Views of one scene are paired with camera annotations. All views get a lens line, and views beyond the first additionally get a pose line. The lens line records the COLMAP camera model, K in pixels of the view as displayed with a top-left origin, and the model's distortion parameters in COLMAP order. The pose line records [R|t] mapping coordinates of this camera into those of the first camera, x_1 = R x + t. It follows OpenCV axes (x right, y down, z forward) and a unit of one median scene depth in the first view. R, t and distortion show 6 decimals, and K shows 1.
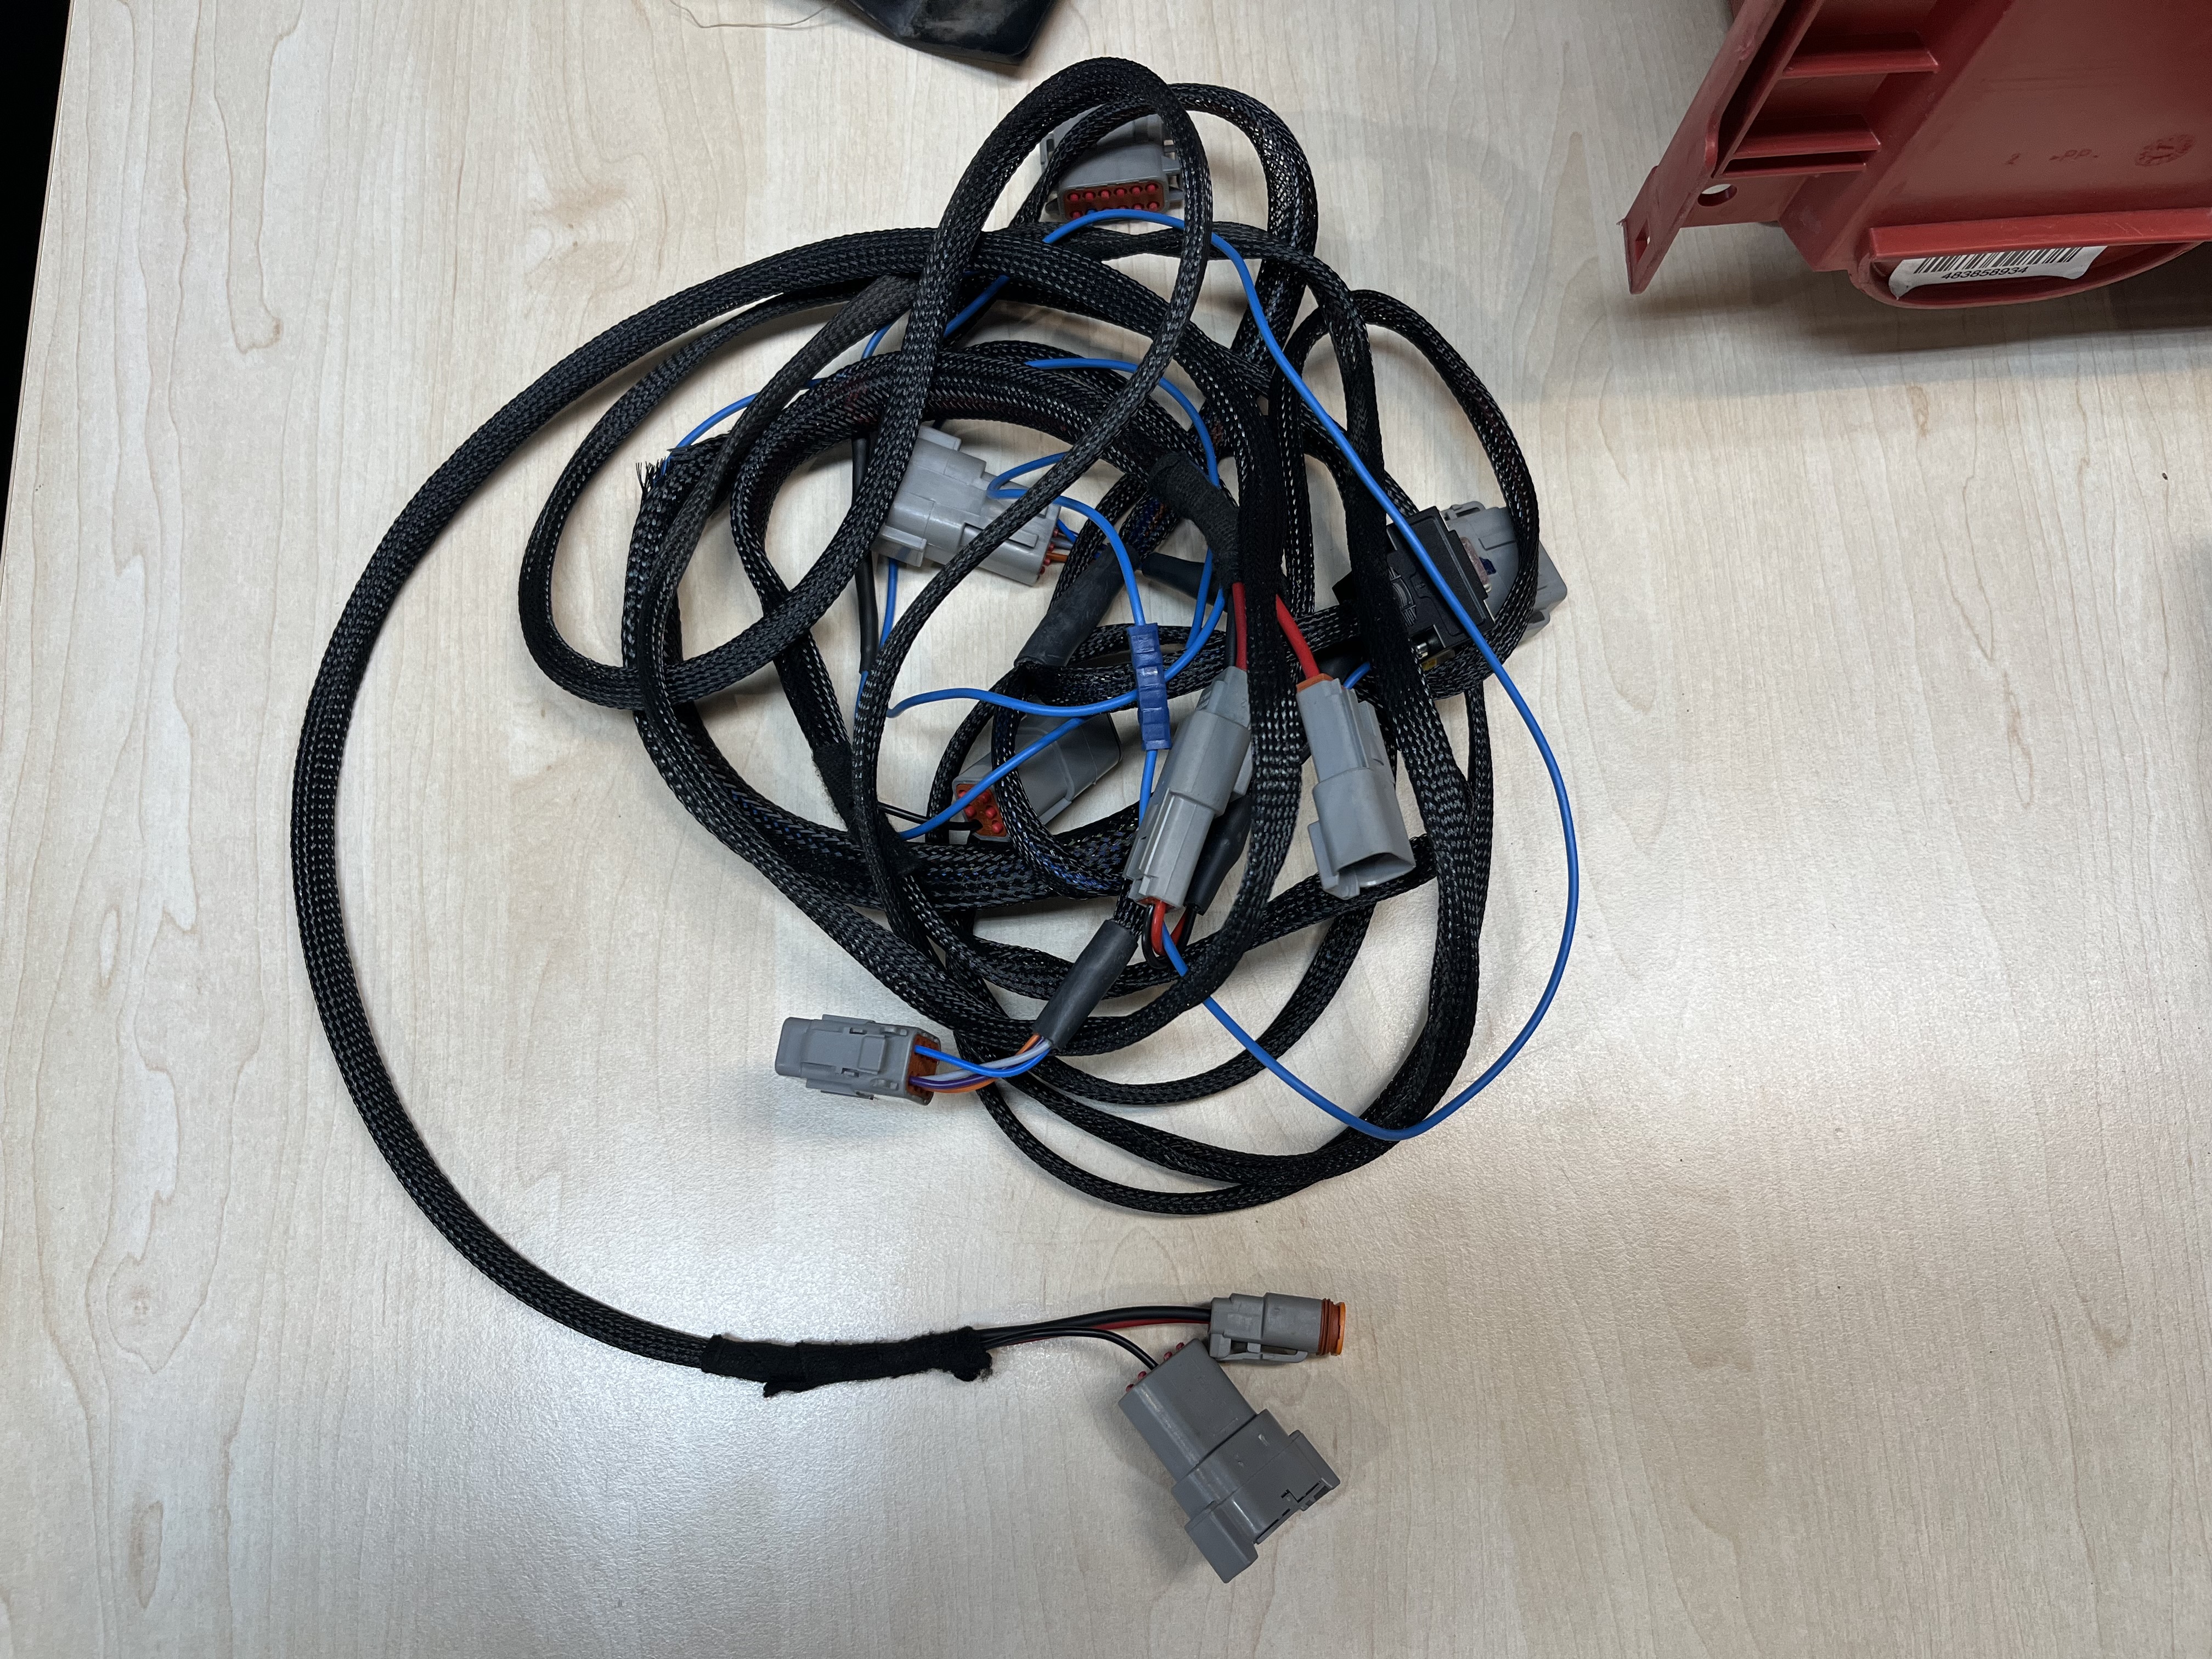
lens RADIAL K [[1692.2, 0, 1088.6], [0, 1692.2, 835.5], [0, 0, 1]] dist [0.065130, -0.101463]
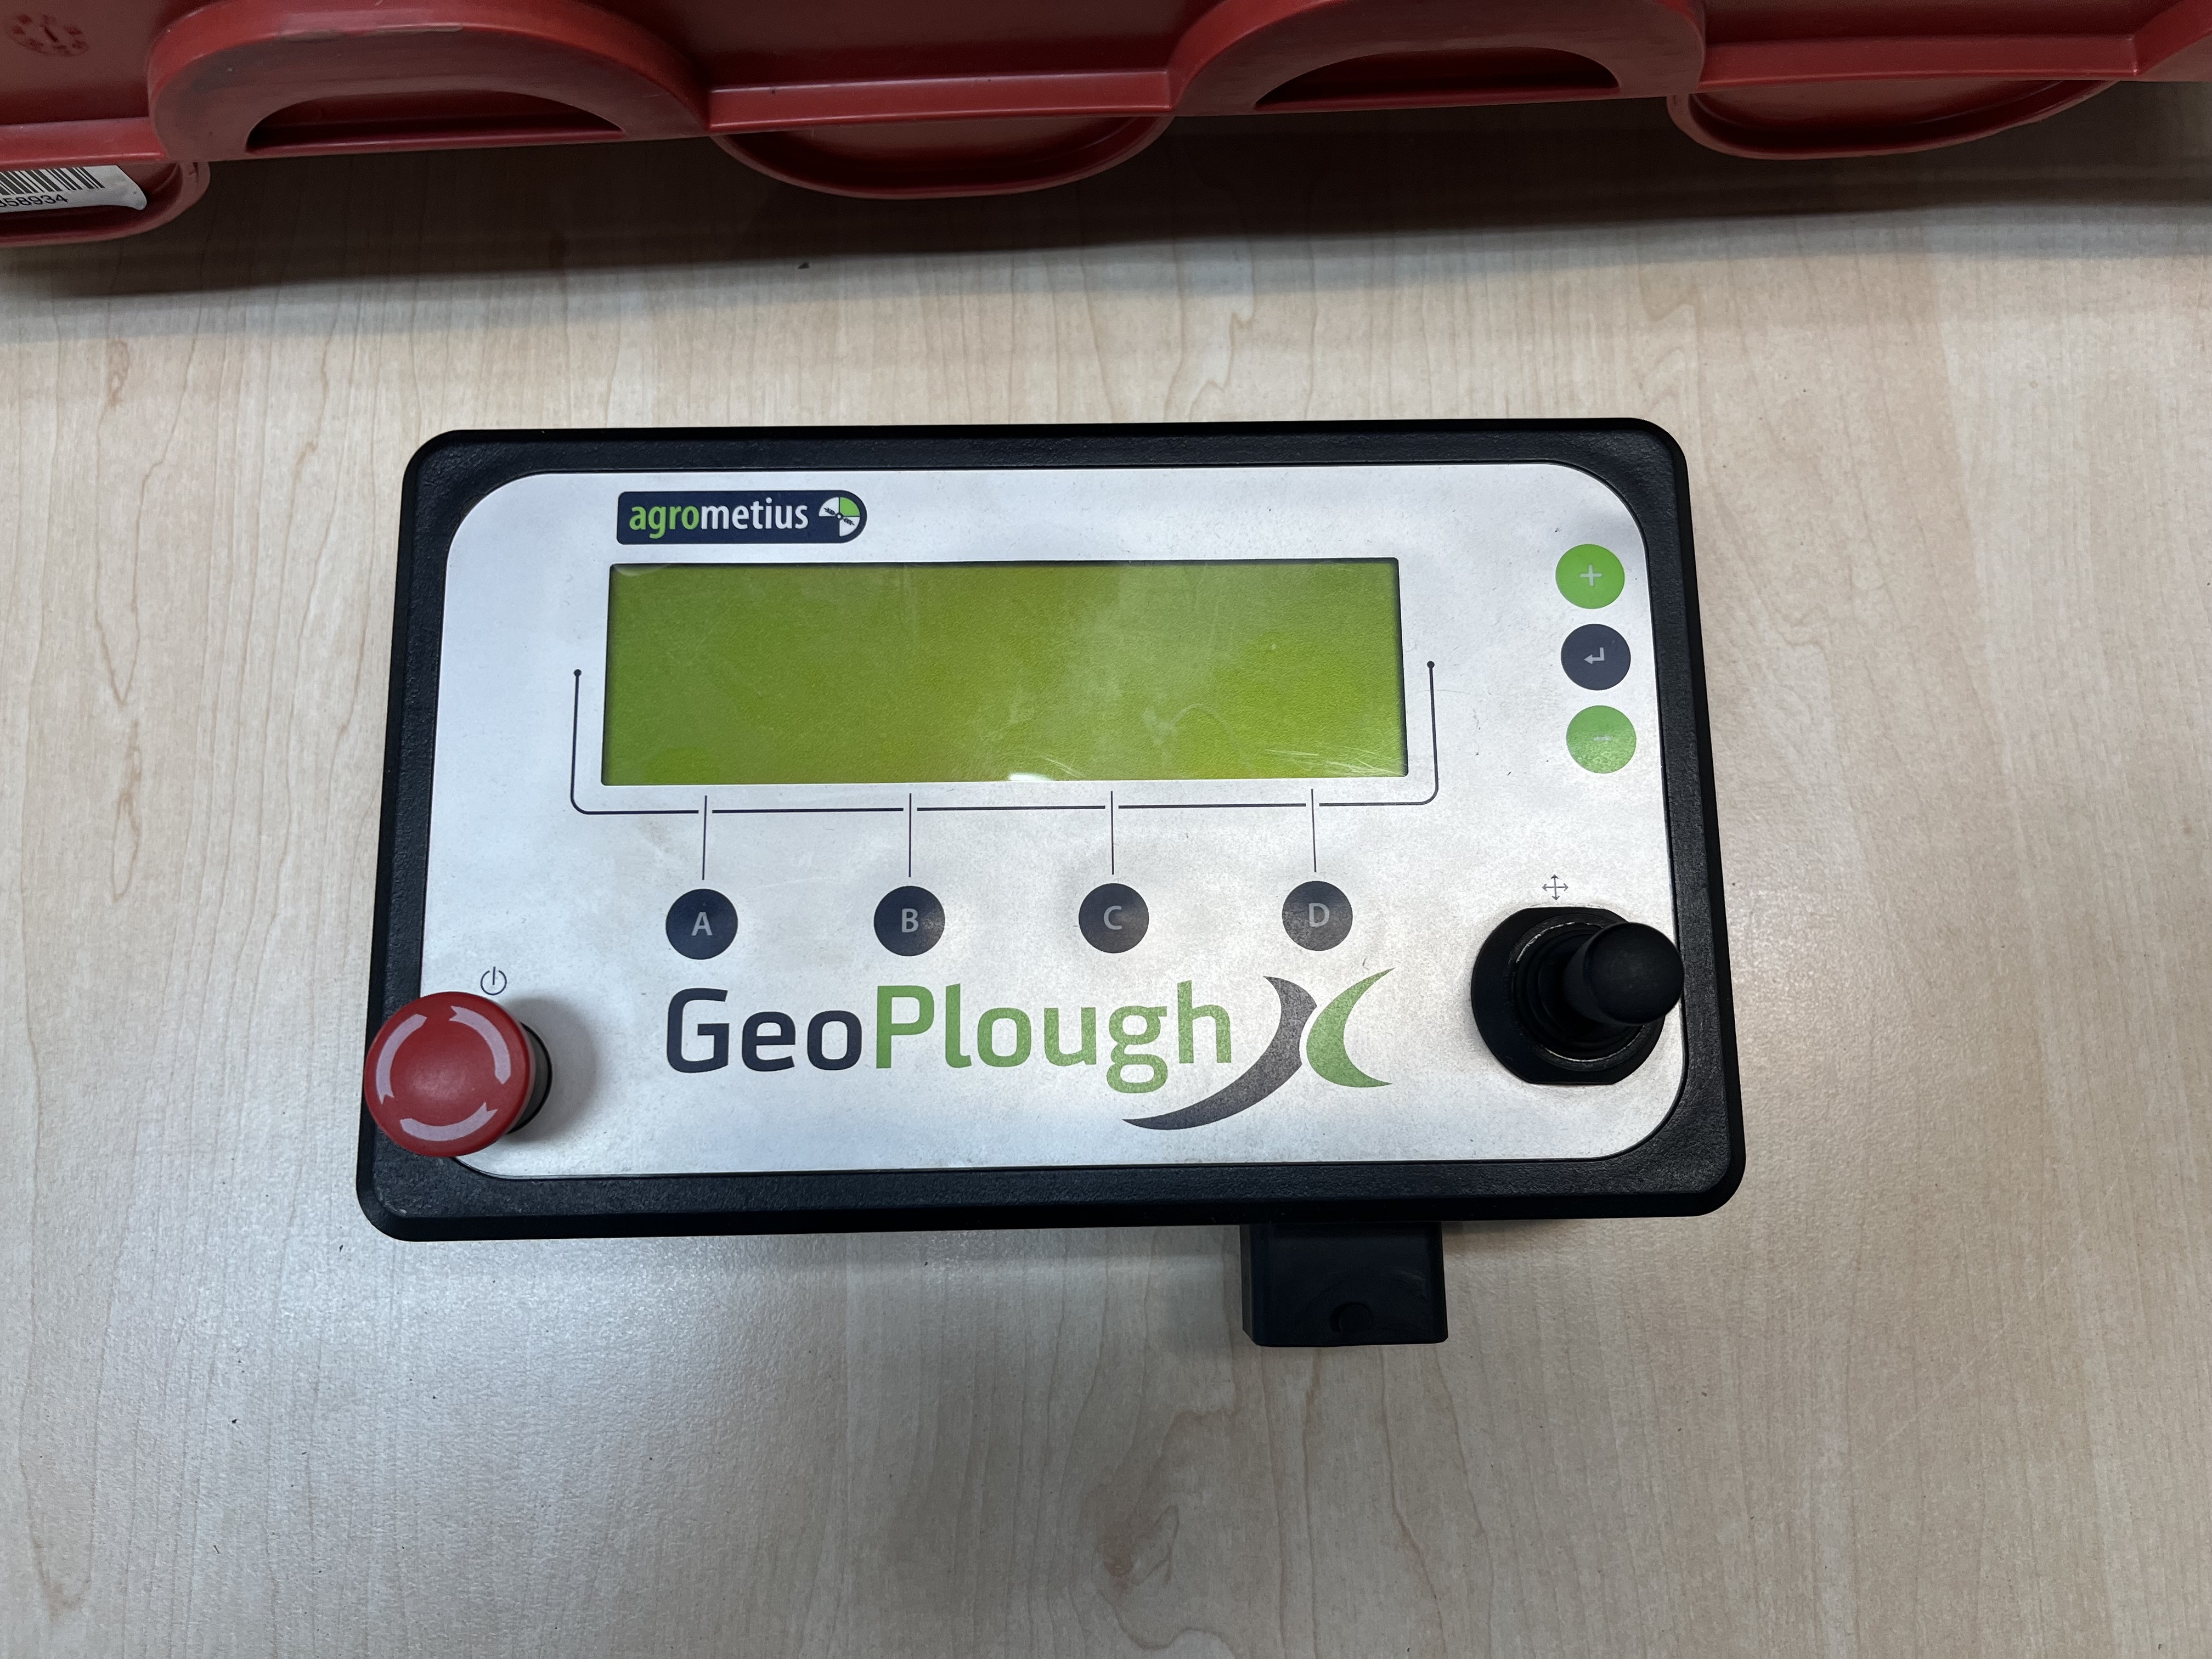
lens RADIAL K [[1674.5, 0, 1106.0], [0, 1674.5, 829.5], [0, 0, 1]] dist [0.067834, -0.111950]
pose [[0.999100, 0.022820, 0.035767, 0.897852], [-0.024720, 0.998256, 0.053605, -0.092909], [-0.034481, -0.054441, 0.997921, 0.206730]]
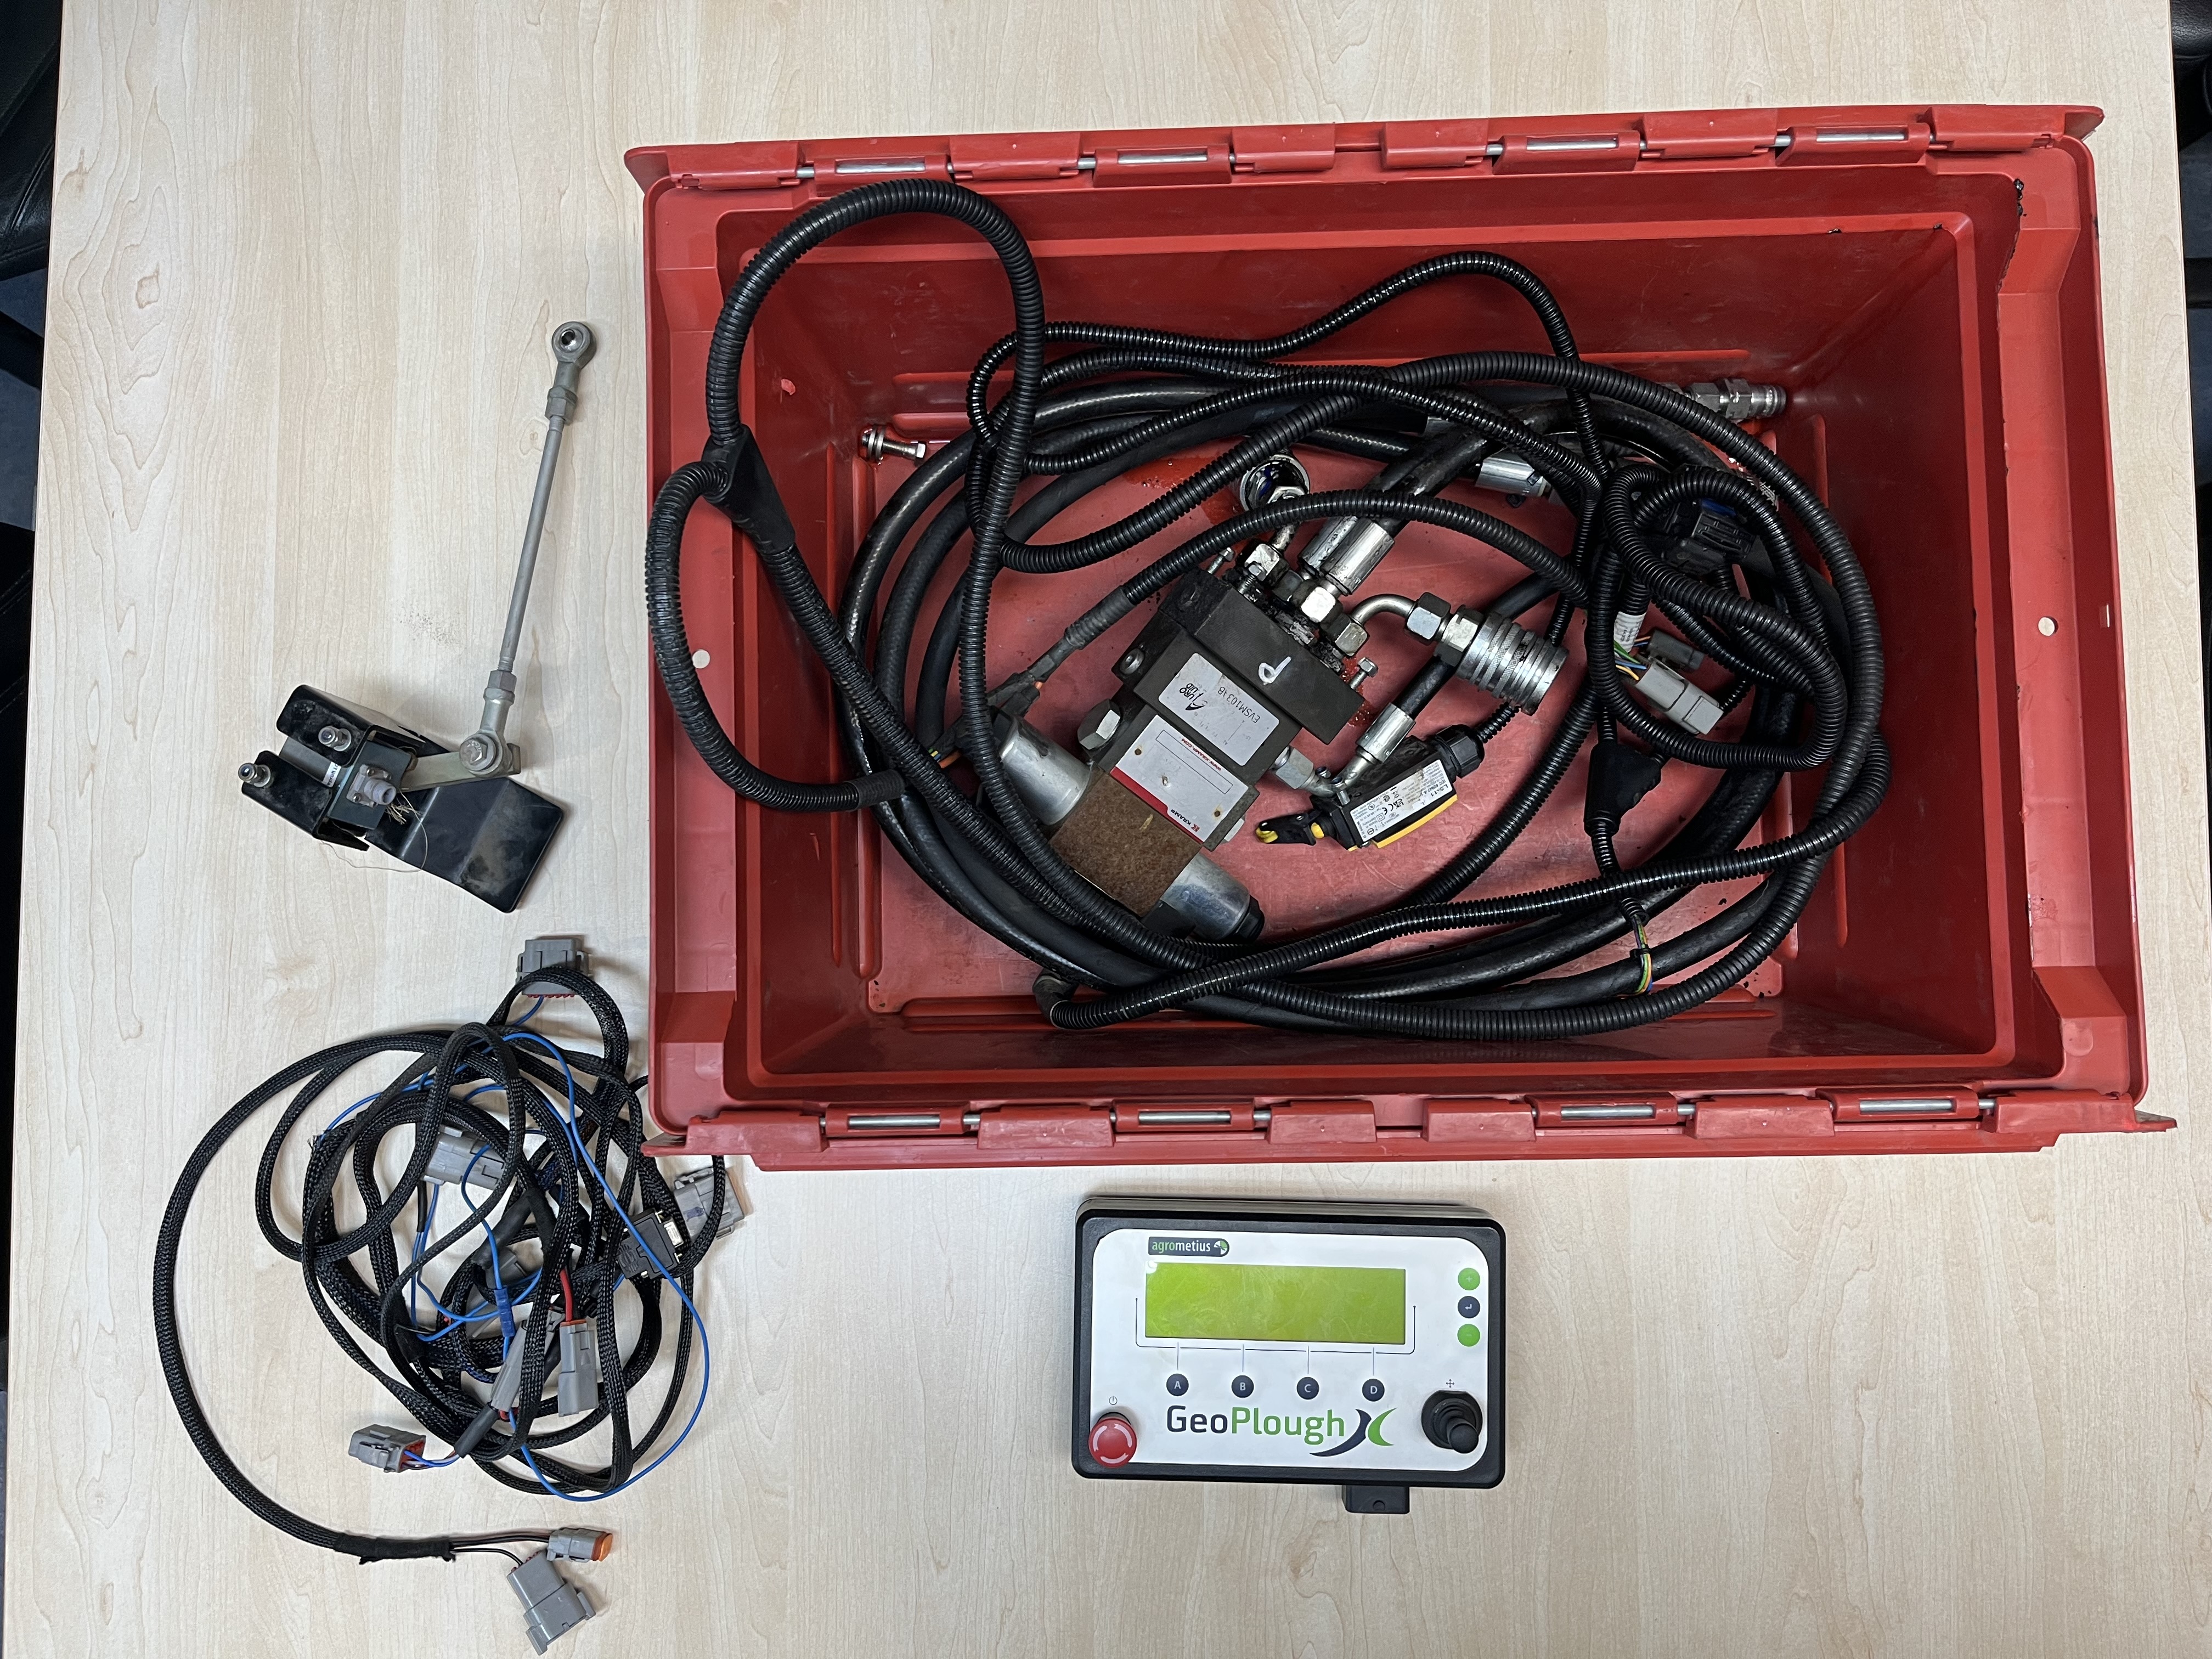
lens RADIAL K [[1700.7, 0, 1097.8], [0, 1700.7, 830.5], [0, 0, 1]] dist [0.071262, -0.106744]
pose [[0.998650, 0.051881, -0.002548, 0.661965], [-0.050463, 0.980635, 0.189229, -0.986908], [0.012316, -0.188845, 0.981930, -0.958800]]
